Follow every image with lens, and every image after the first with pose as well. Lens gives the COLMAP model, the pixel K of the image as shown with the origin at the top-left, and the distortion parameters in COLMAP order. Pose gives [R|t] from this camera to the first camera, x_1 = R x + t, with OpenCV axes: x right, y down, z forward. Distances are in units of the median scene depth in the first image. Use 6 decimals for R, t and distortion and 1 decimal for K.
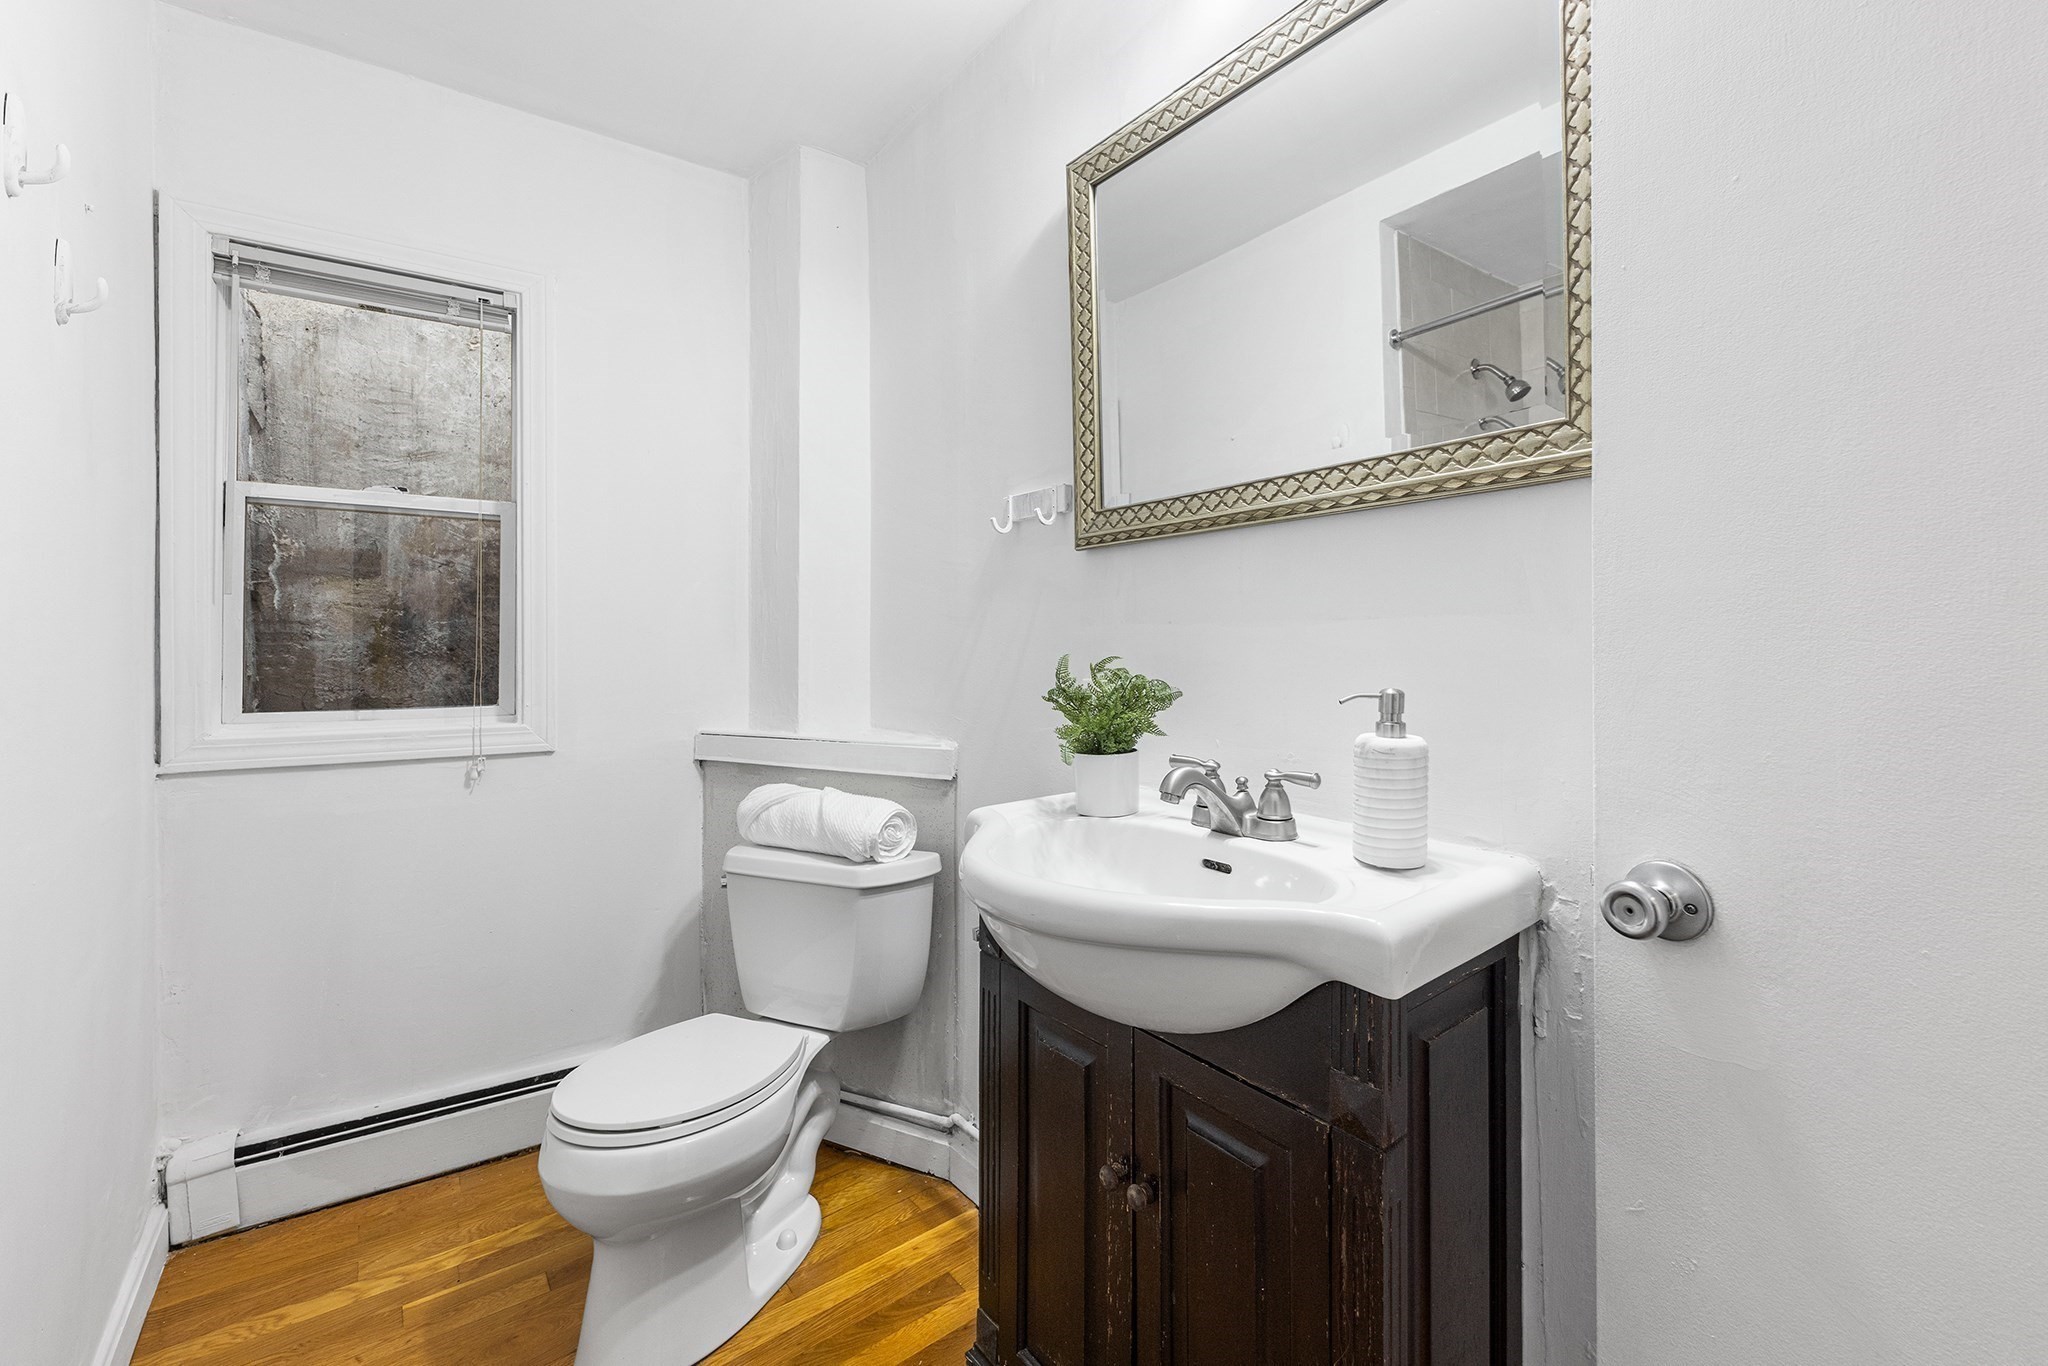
lens RADIAL K [[838.5, 0, 1027.3], [0, 838.5, 644.6], [0, 0, 1]] dist [0.008448, -0.001065]
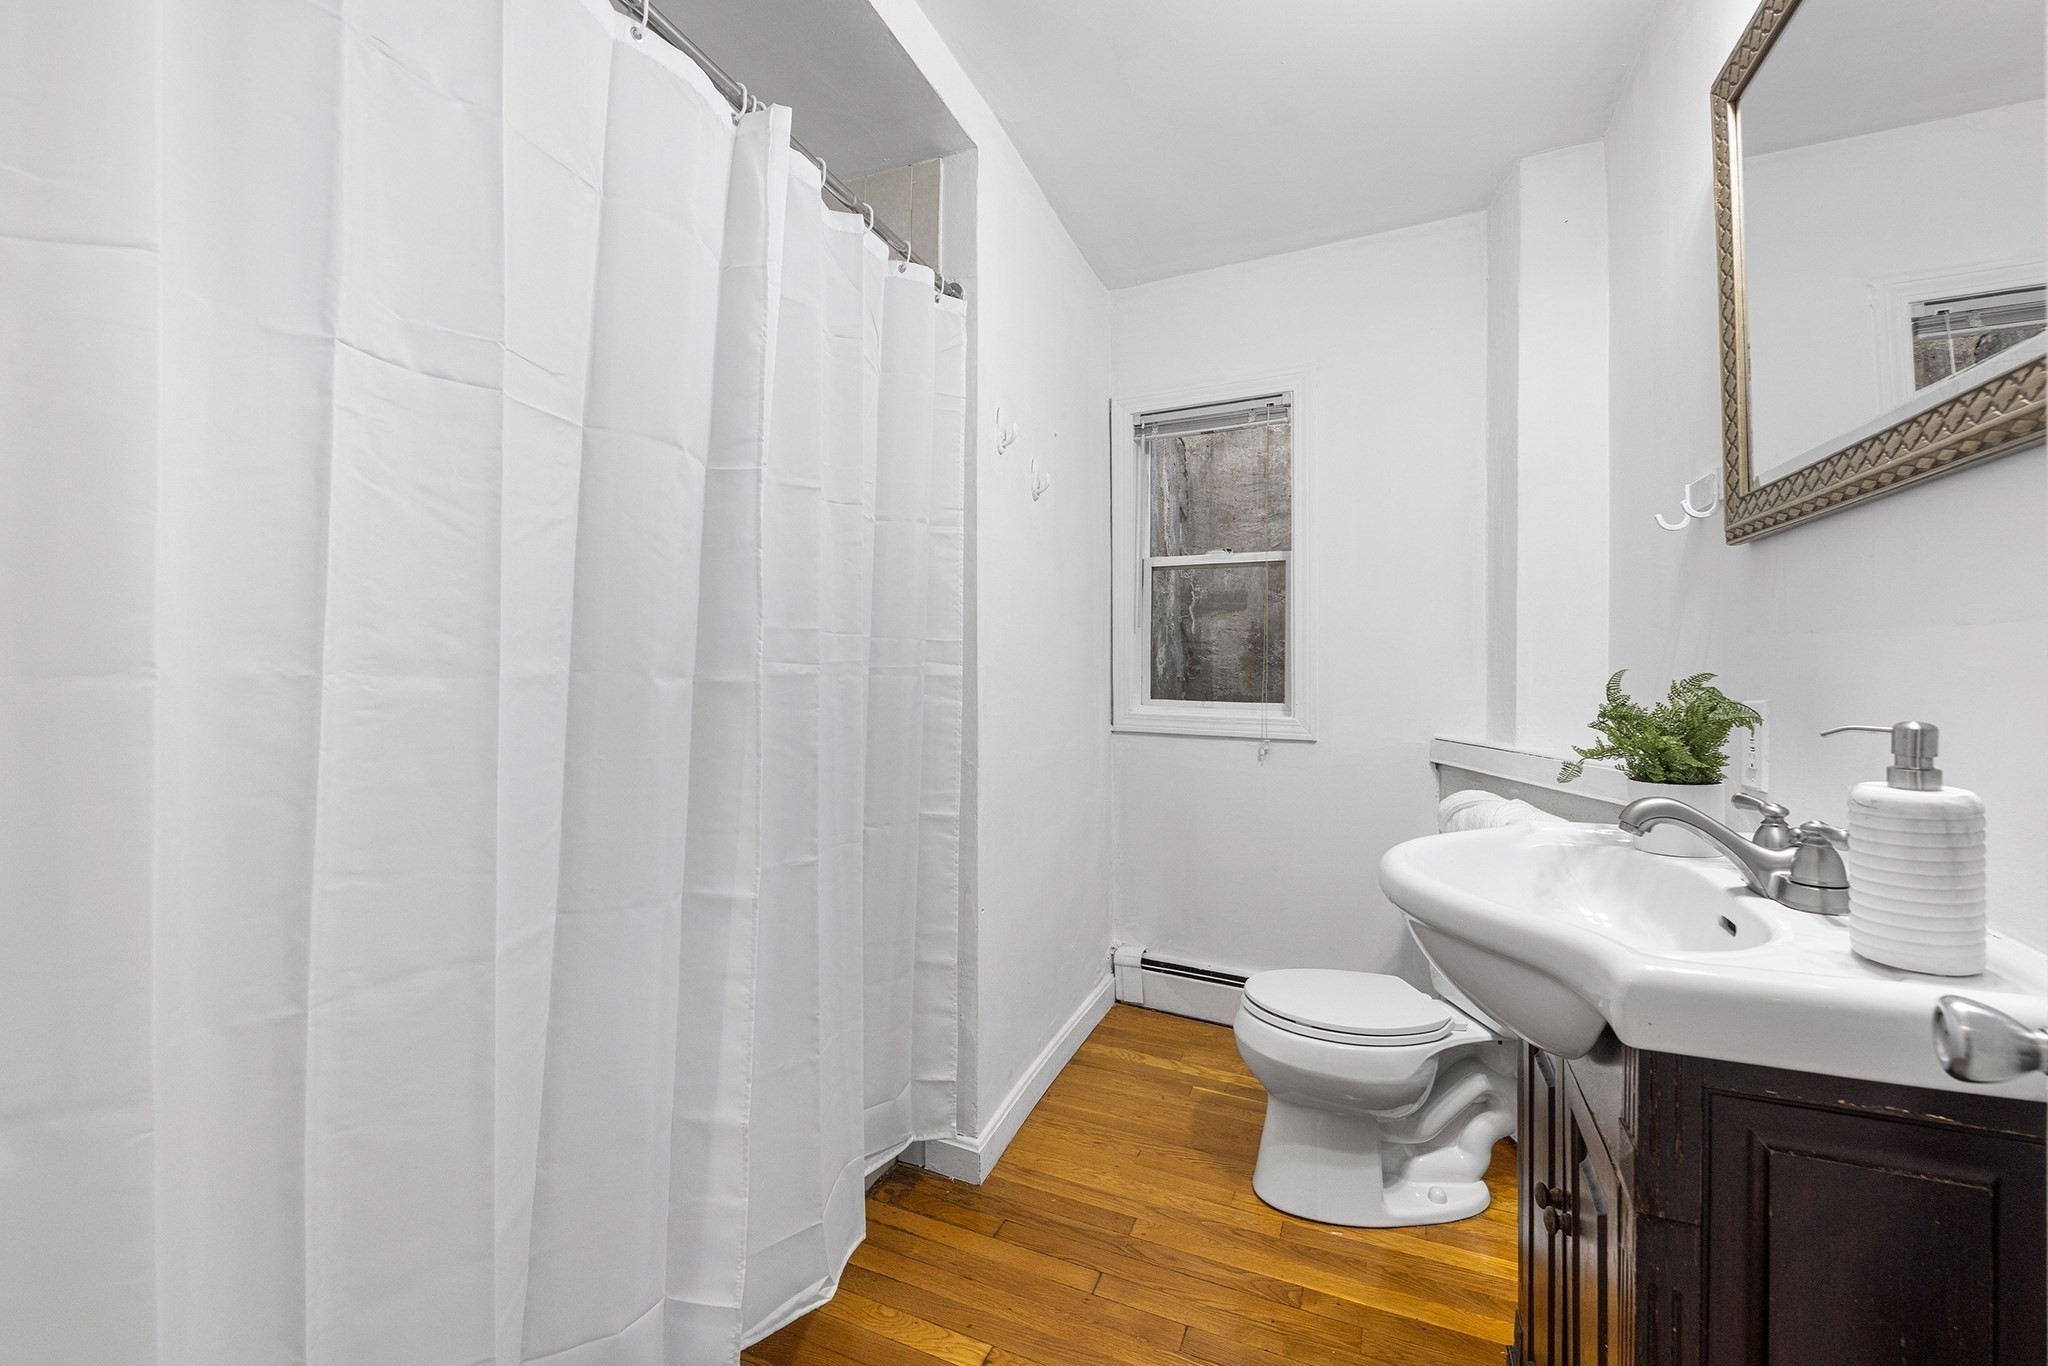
lens RADIAL K [[838.5, 0, 1021.7], [0, 838.5, 668.0], [0, 0, 1]] dist [0.008448, -0.001065]
pose [[0.484123, 0.012710, -0.874908, 0.392918], [-0.001601, 0.999906, 0.013640, -0.001351], [0.874999, -0.005202, 0.484098, -0.011293]]
